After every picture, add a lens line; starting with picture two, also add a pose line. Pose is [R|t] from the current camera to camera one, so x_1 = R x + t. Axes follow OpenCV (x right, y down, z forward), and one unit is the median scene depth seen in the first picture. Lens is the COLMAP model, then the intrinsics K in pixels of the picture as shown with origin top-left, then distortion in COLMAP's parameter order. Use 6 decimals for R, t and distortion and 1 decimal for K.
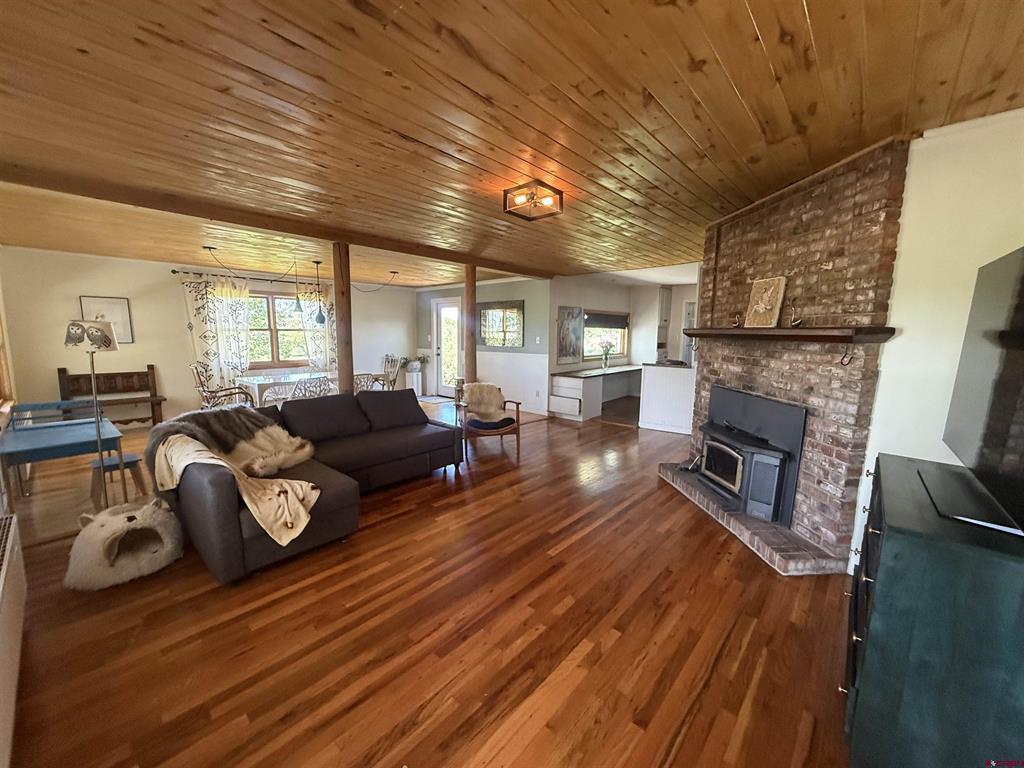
lens RADIAL K [[403.0, 0, 508.8], [0, 403.0, 386.2], [0, 0, 1]] dist [0.000003, 0.000053]
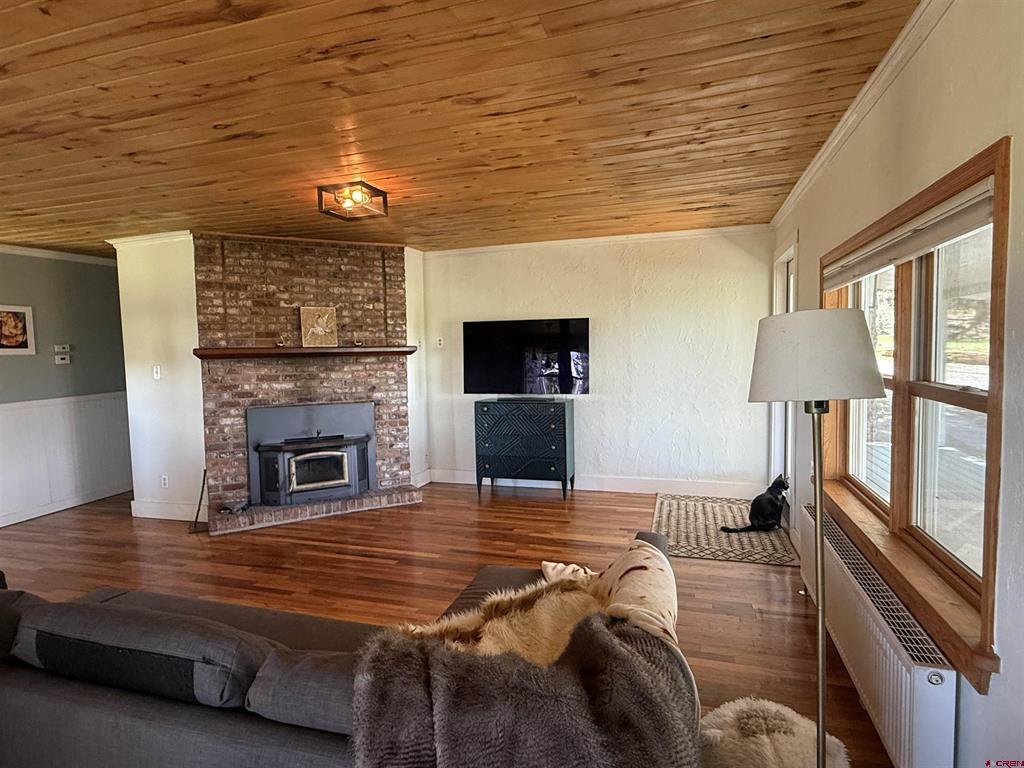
lens RADIAL K [[561.1, 0, 508.6], [0, 561.1, 386.1], [0, 0, 1]] dist [-0.002028, 0.000060]
pose [[-0.407328, -0.062645, 0.911131, -1.261517], [0.138739, 0.981822, 0.129529, -0.188328], [-0.902683, 0.179170, -0.391232, 1.297161]]
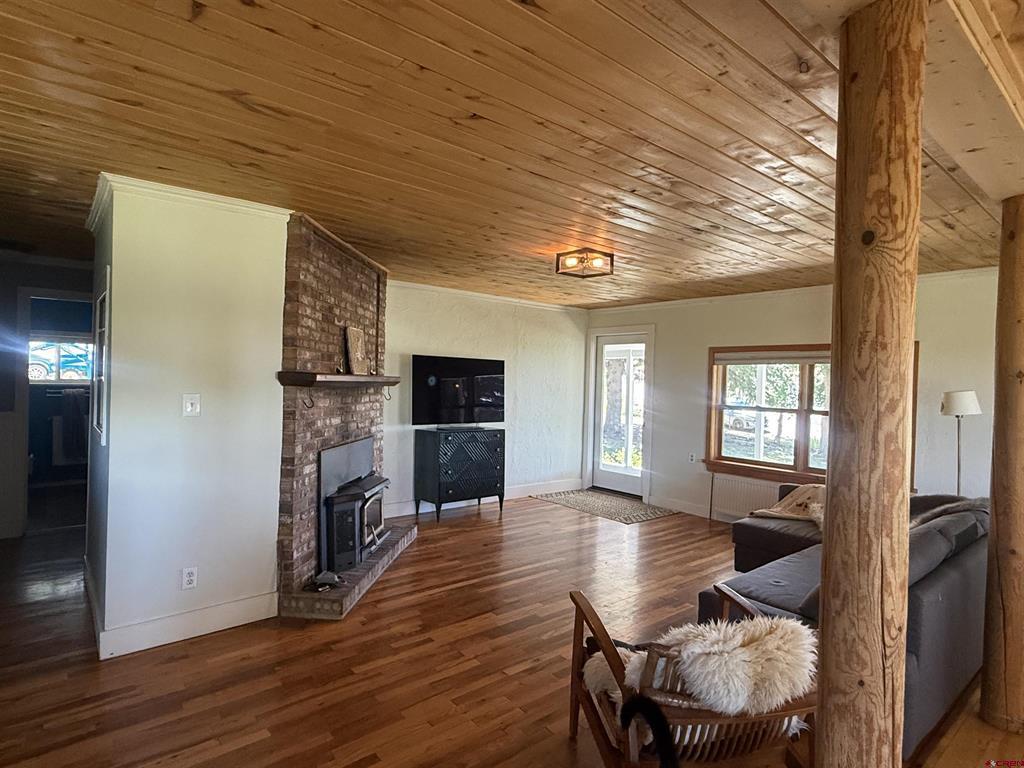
lens RADIAL K [[561.1, 0, 509.0], [0, 561.1, 385.4], [0, 0, 1]] dist [-0.002028, 0.000060]
pose [[-0.988395, -0.040047, 0.146535, 0.032929], [-0.018806, 0.989463, 0.143562, -0.369052], [-0.150740, 0.139140, -0.978733, 2.616098]]
